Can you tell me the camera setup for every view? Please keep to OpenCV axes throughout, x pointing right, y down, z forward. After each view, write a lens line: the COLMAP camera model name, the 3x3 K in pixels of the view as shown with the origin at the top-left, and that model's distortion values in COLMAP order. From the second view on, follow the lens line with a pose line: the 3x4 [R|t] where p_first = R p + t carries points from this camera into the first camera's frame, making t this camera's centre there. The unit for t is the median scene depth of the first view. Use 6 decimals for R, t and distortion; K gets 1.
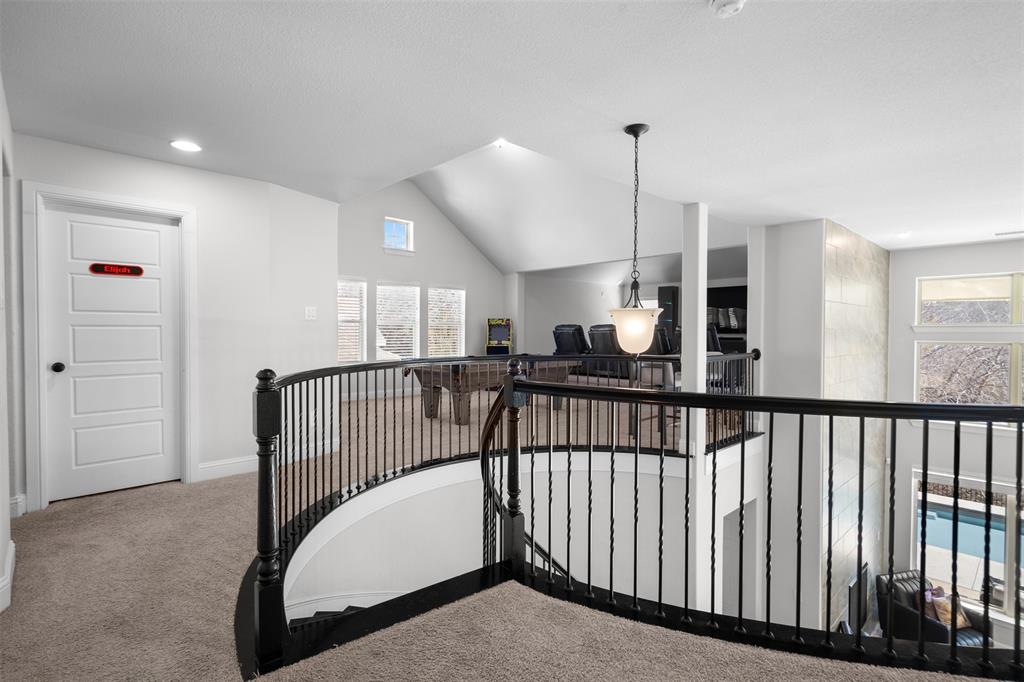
lens RADIAL K [[493.5, 0, 515.1], [0, 493.5, 327.3], [0, 0, 1]] dist [0.001122, 0.000834]
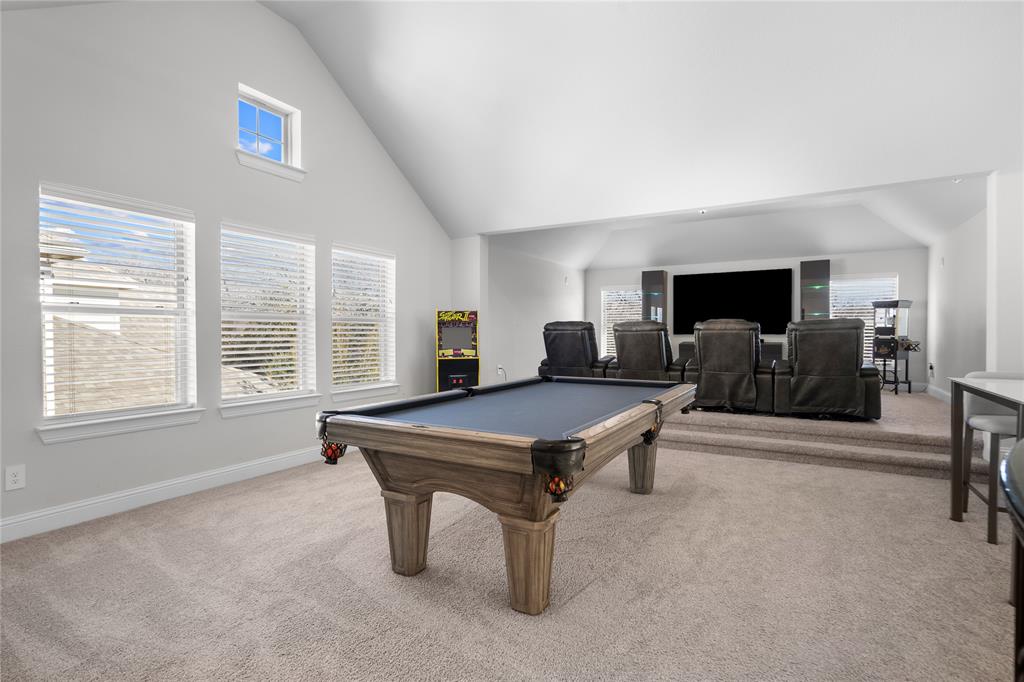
lens RADIAL K [[493.5, 0, 515.1], [0, 493.5, 327.3], [0, 0, 1]] dist [0.001122, 0.000834]
pose [[0.951740, -0.001442, 0.306901, -0.143789], [0.001461, 0.999999, 0.000169, 0.001529], [-0.306901, 0.000287, 0.951741, 0.434000]]
